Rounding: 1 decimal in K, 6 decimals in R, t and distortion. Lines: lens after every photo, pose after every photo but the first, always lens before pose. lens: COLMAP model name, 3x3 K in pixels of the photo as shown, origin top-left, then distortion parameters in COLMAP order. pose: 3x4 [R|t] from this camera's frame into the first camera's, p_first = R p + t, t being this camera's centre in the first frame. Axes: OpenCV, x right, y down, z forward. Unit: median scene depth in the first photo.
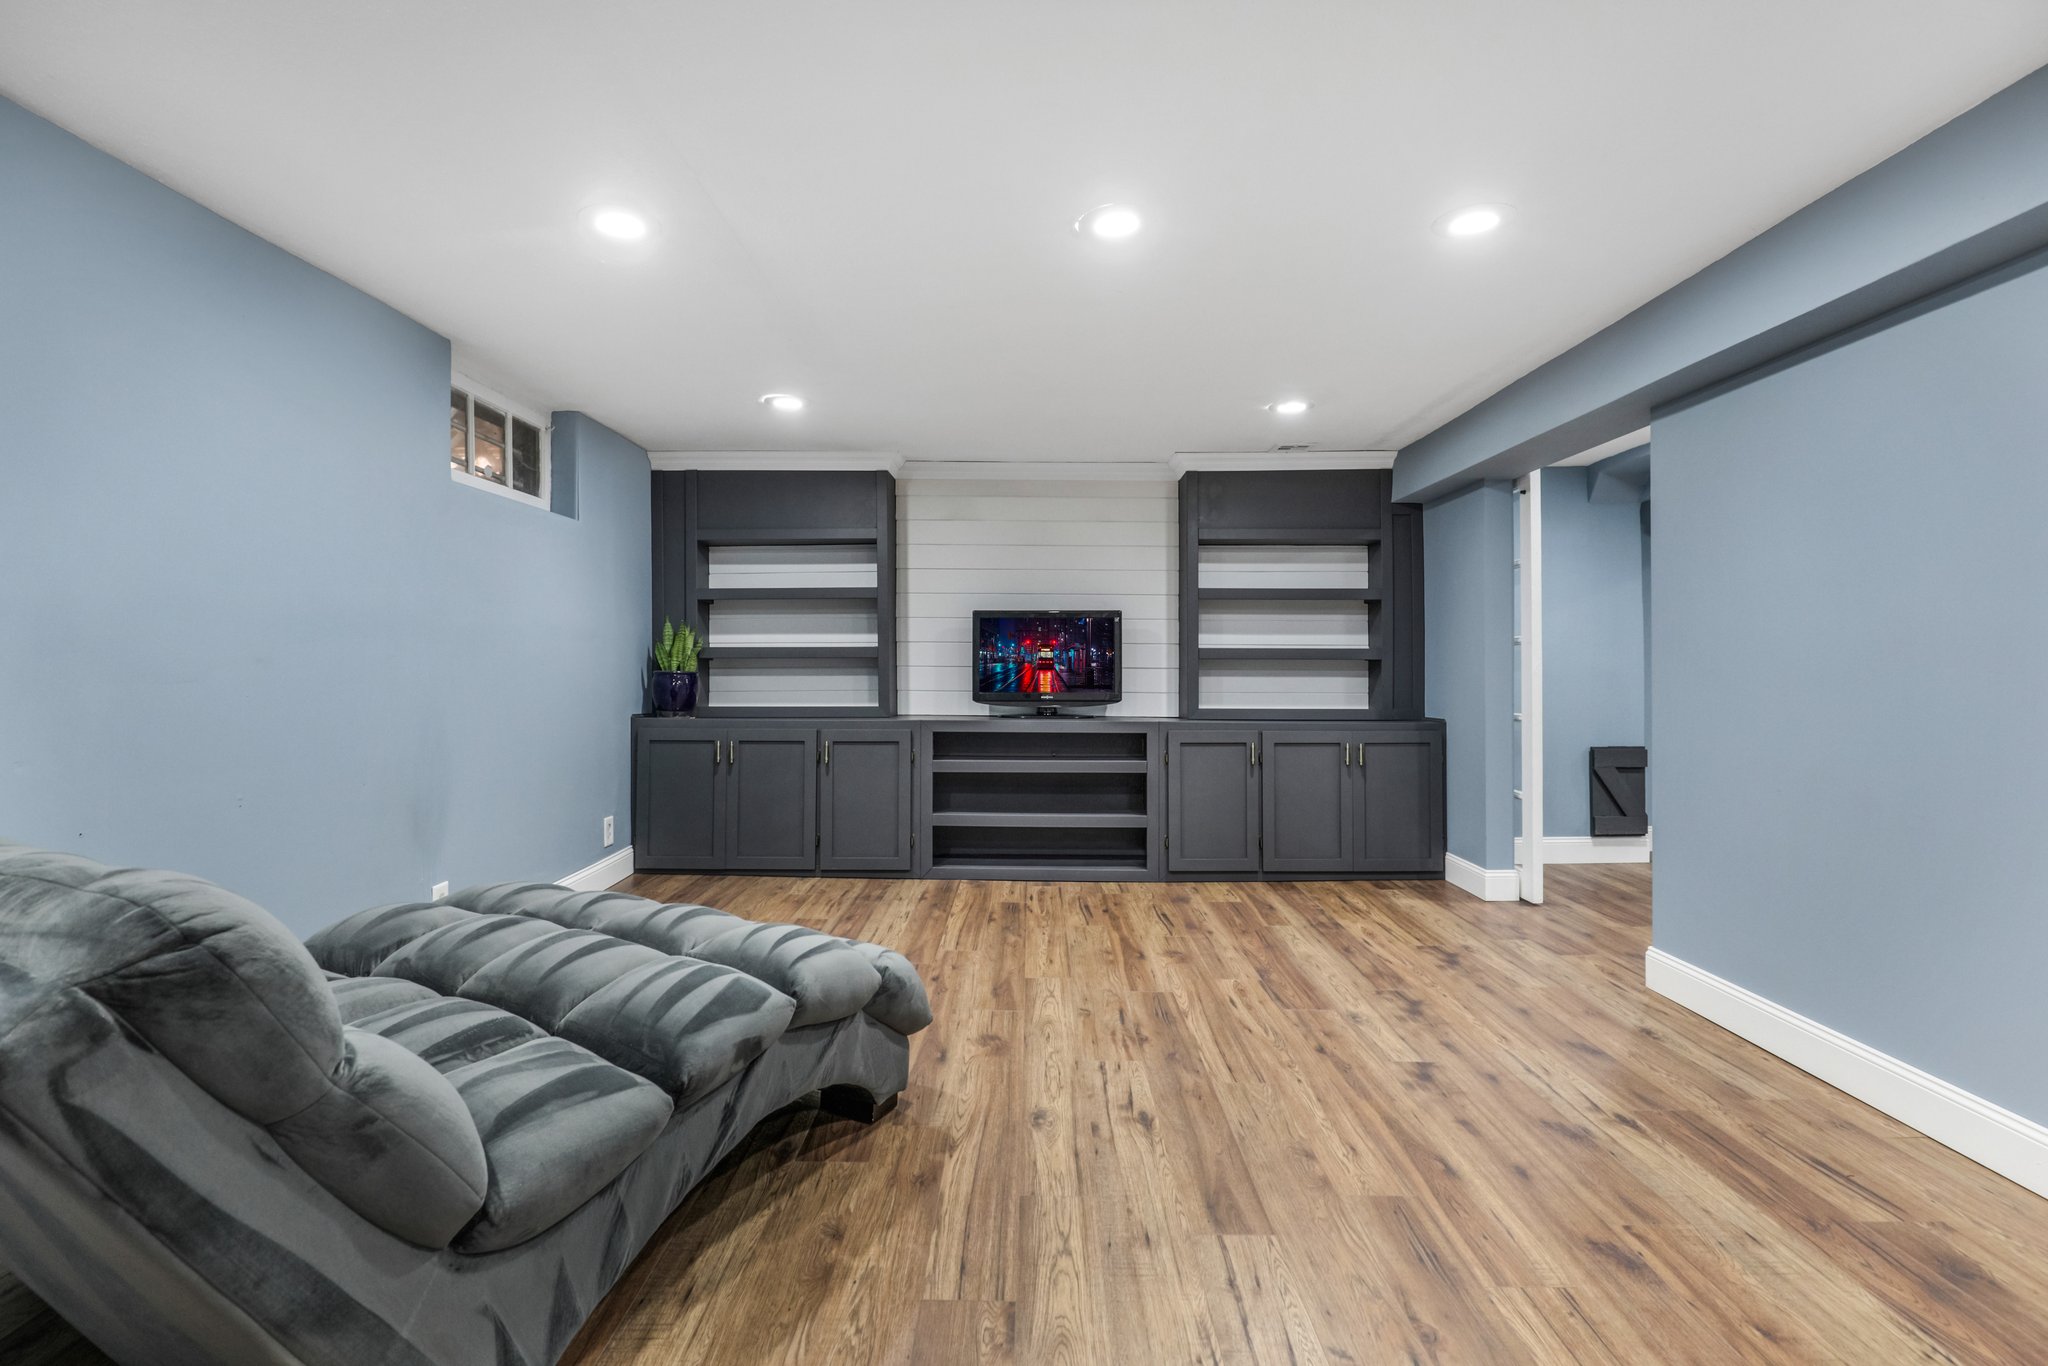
lens RADIAL K [[930.5, 0, 1022.1], [0, 930.5, 672.0], [0, 0, 1]] dist [-0.001612, 0.000070]
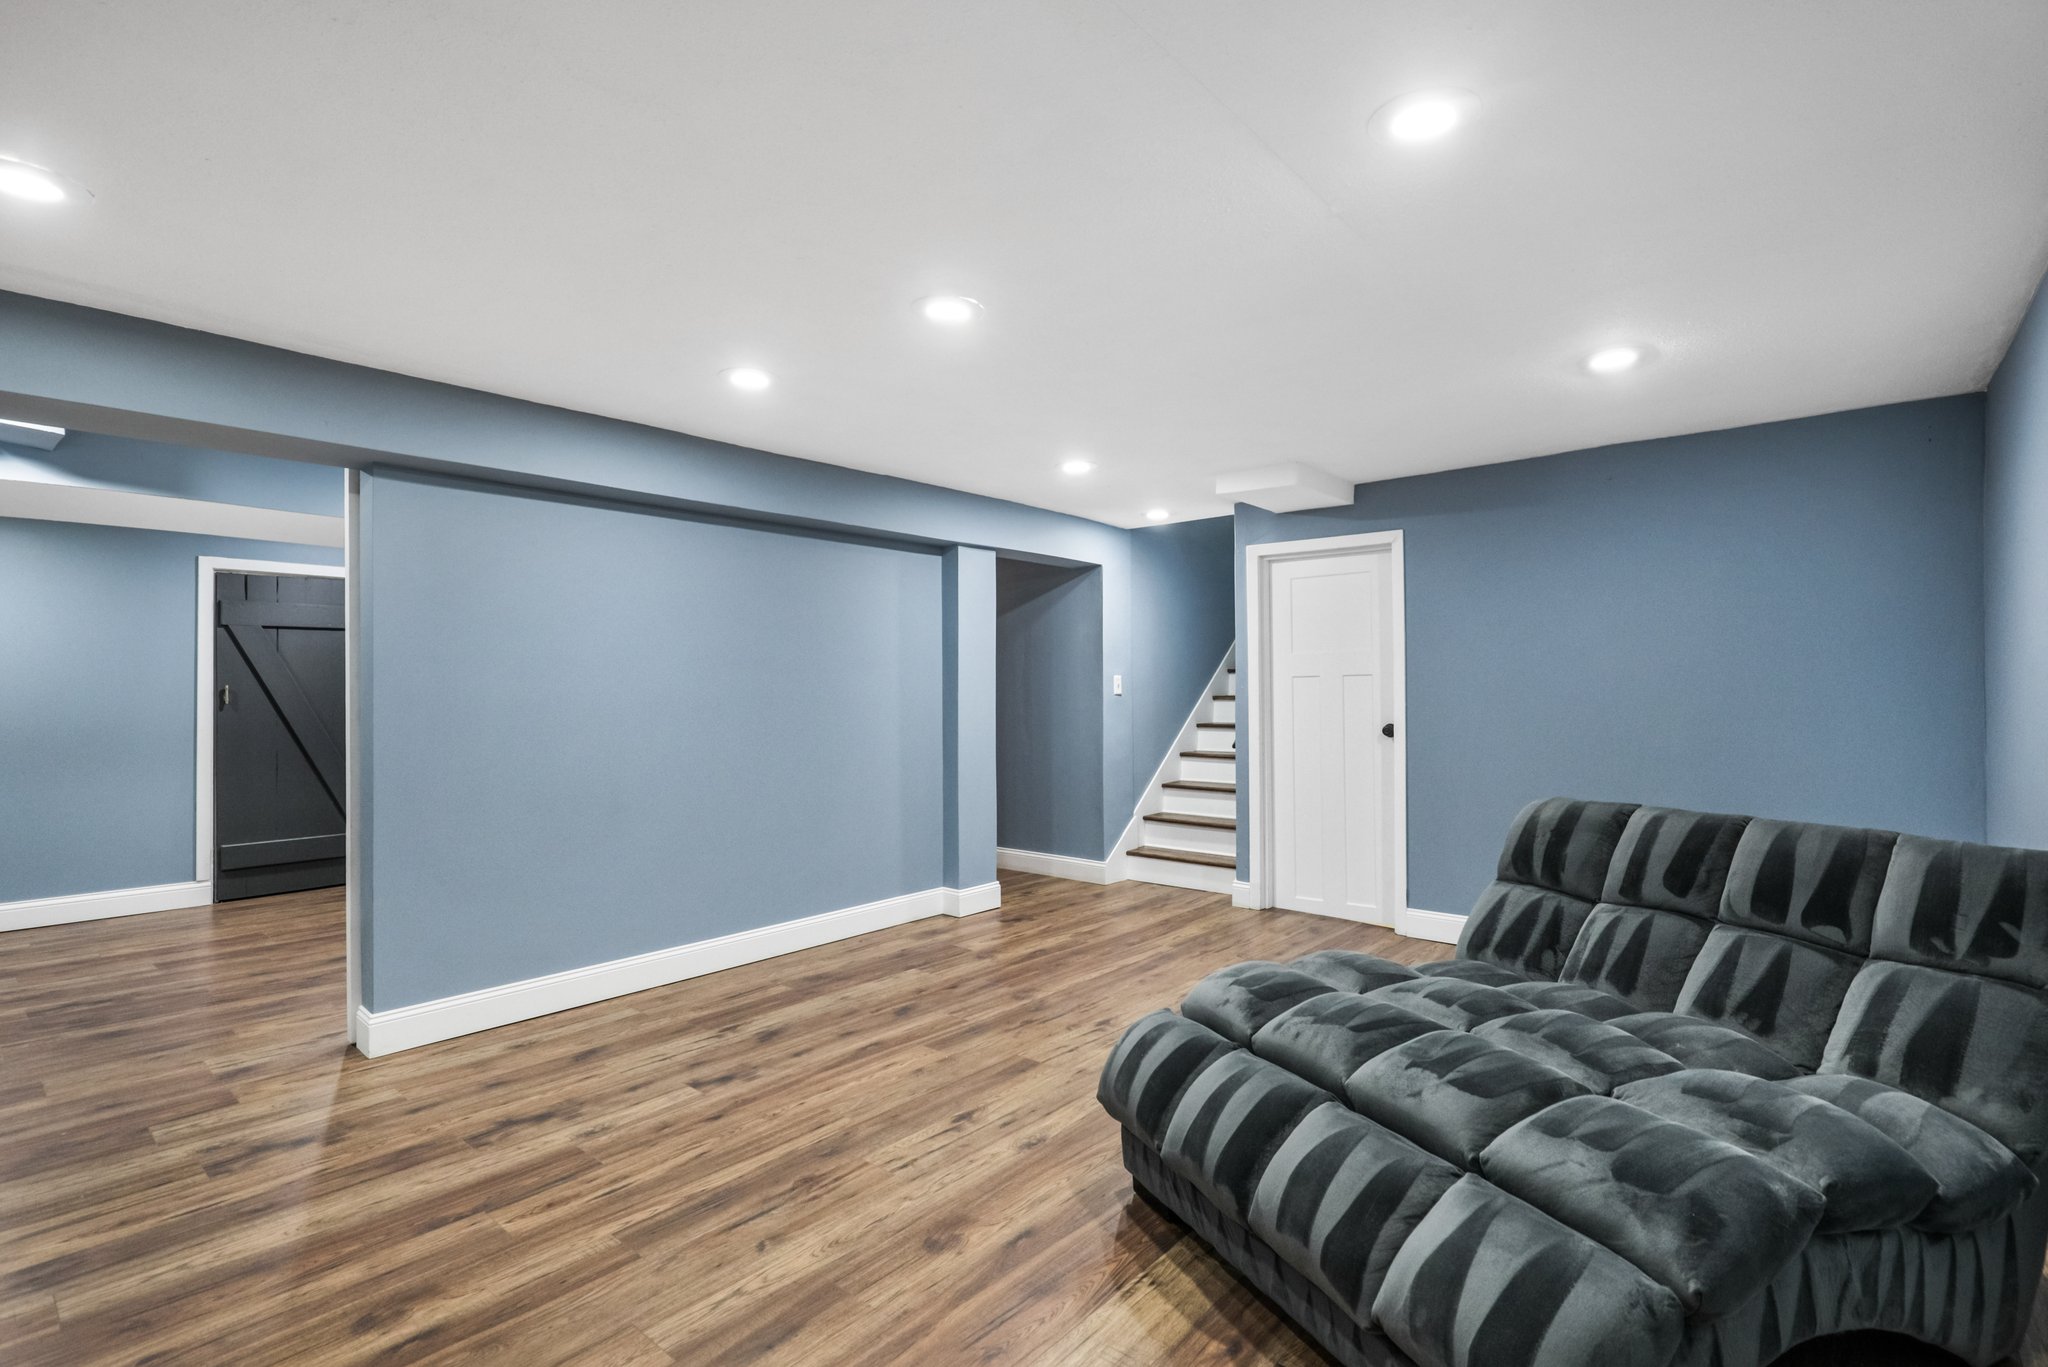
lens RADIAL K [[930.5, 0, 1021.4], [0, 930.5, 687.1], [0, 0, 1]] dist [-0.001612, 0.000070]
pose [[-0.753286, 0.013192, 0.657561, -0.623352], [0.015692, 0.999875, -0.002082, -0.048945], [-0.657506, 0.008750, -0.753399, 1.631139]]
